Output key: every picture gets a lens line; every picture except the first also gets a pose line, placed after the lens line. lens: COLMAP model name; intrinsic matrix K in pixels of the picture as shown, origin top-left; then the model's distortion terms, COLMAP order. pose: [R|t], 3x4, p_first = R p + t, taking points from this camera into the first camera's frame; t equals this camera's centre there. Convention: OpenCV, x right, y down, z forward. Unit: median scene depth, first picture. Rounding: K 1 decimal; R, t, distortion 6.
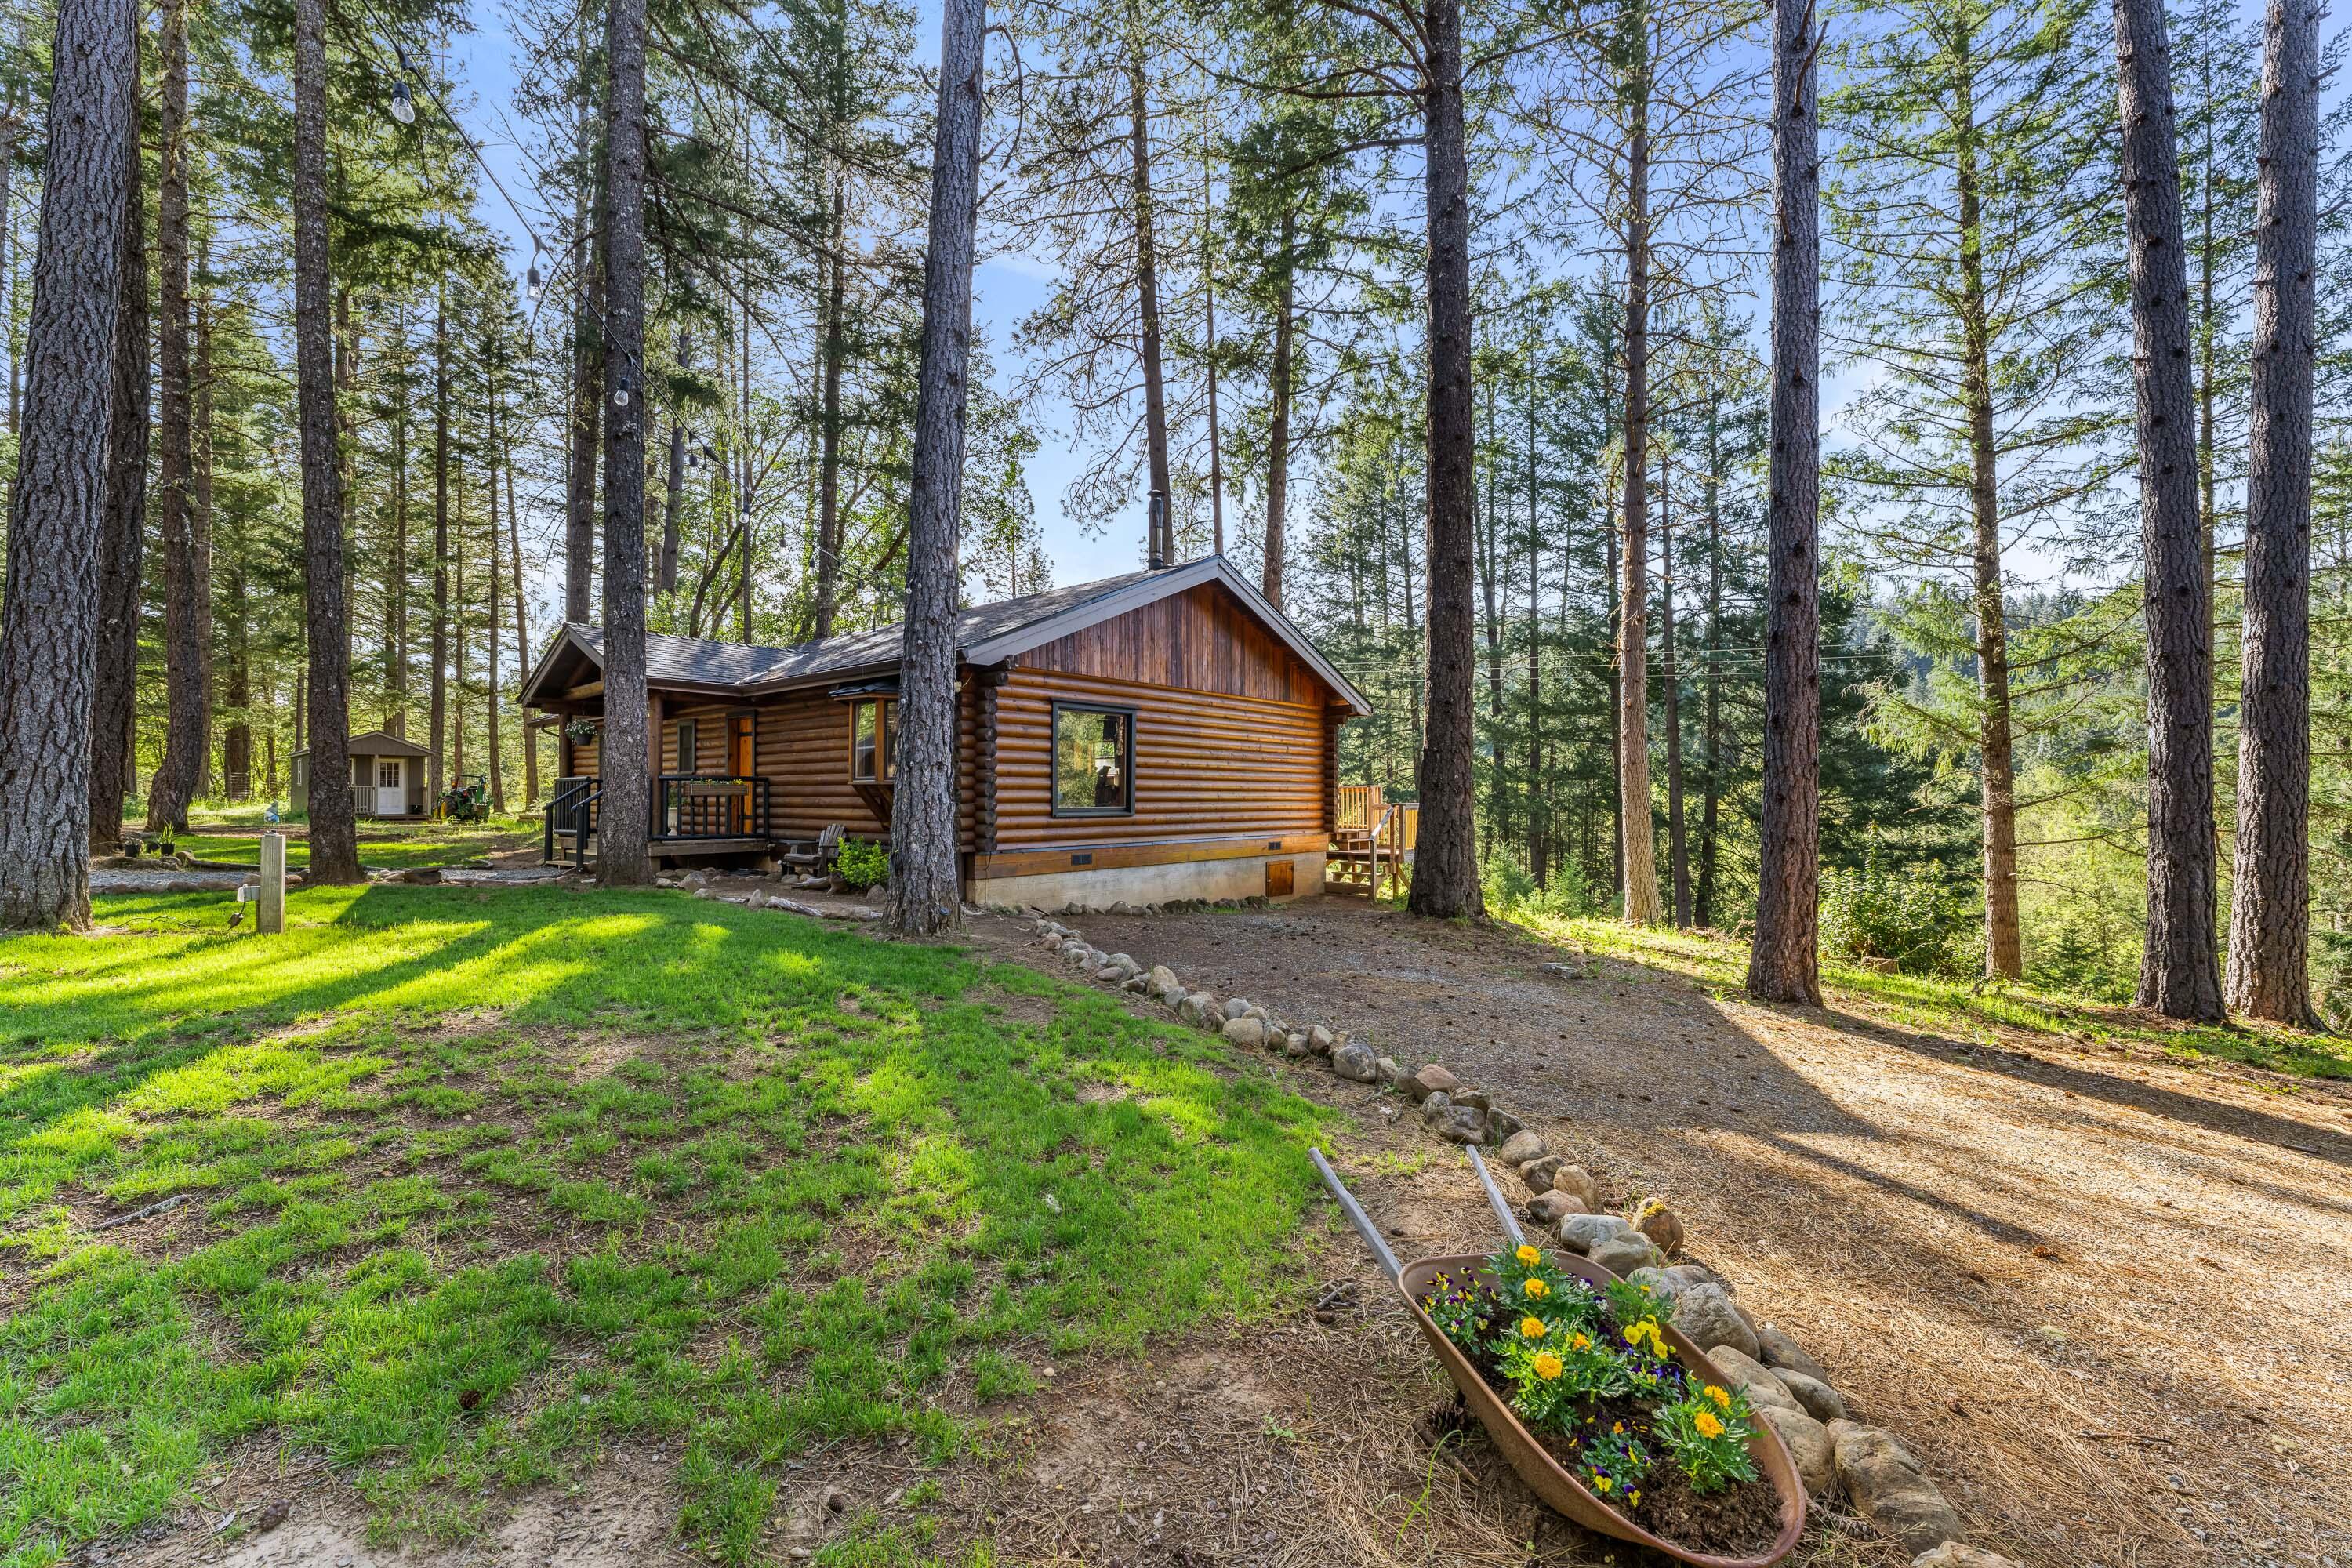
lens RADIAL K [[942.3, 0, 1176.0], [0, 942.3, 784.0], [0, 0, 1]] dist [0.004054, 0.000101]
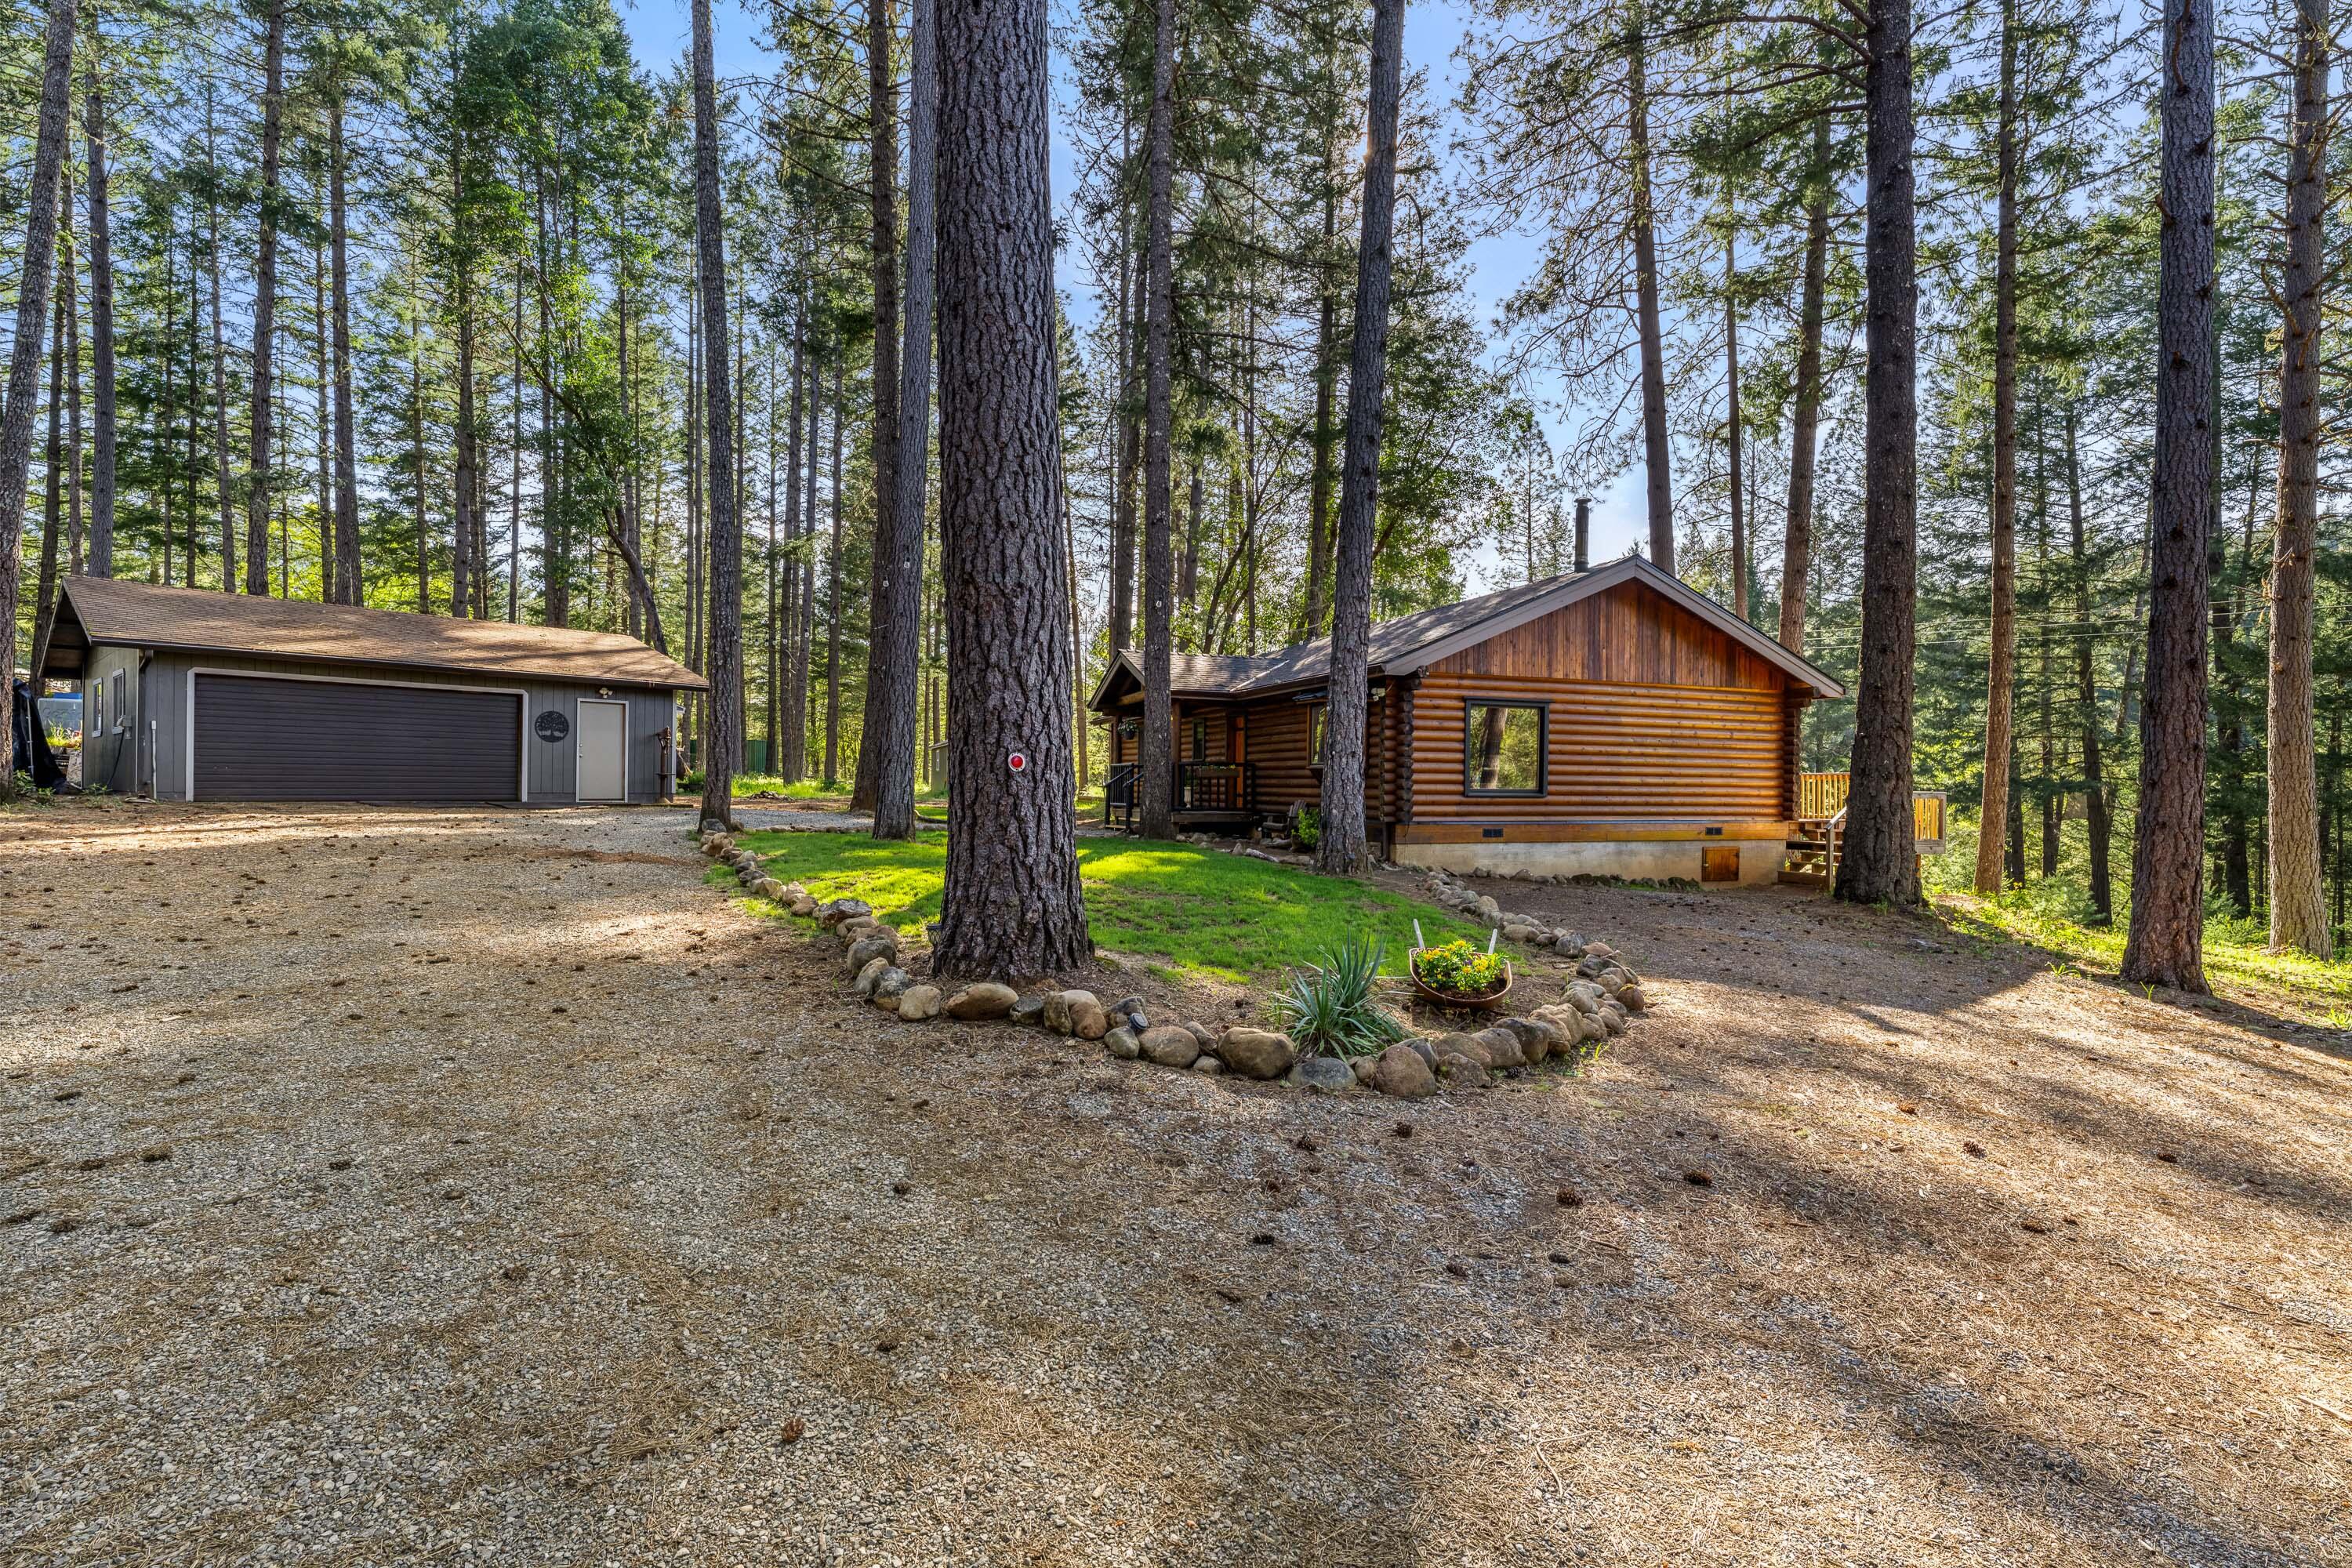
lens RADIAL K [[1066.7, 0, 1176.0], [0, 1066.7, 784.0], [0, 0, 1]] dist [-0.000266, 0.000160]
pose [[0.873472, 0.008235, -0.486805, 0.162472], [-0.003254, 0.999933, 0.011077, 0.004642], [0.486863, -0.008091, 0.873441, -0.282990]]
